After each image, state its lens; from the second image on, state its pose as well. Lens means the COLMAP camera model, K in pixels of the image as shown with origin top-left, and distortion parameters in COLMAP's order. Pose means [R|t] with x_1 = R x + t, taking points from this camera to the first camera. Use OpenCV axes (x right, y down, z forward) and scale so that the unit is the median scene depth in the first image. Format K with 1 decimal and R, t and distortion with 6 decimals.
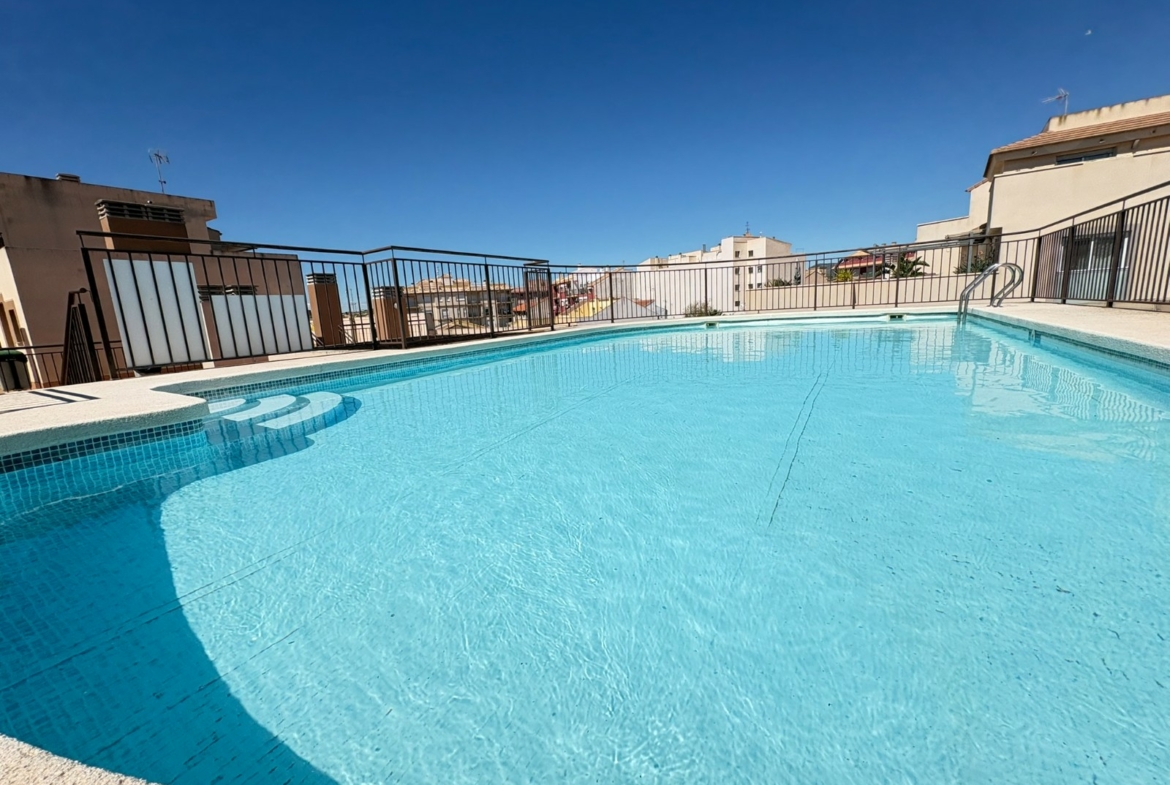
lens RADIAL K [[465.9, 0, 582.3], [0, 465.9, 390.4], [0, 0, 1]] dist [-0.000430, 0.000313]
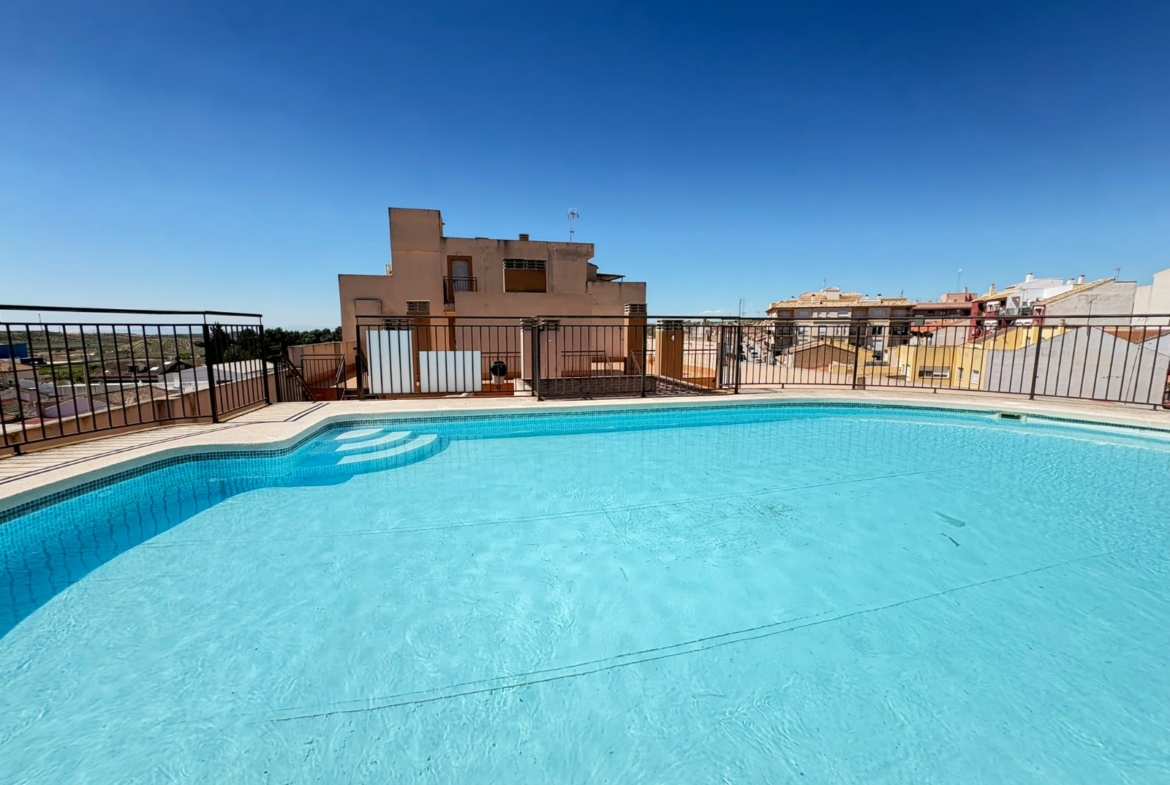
lens RADIAL K [[465.9, 0, 588.3], [0, 465.9, 389.9], [0, 0, 1]] dist [-0.000430, 0.000313]
pose [[0.719267, 0.149593, -0.678437, 0.143437], [-0.165564, 0.985316, 0.041730, -0.053848], [0.674718, 0.082310, 0.733472, 0.063457]]
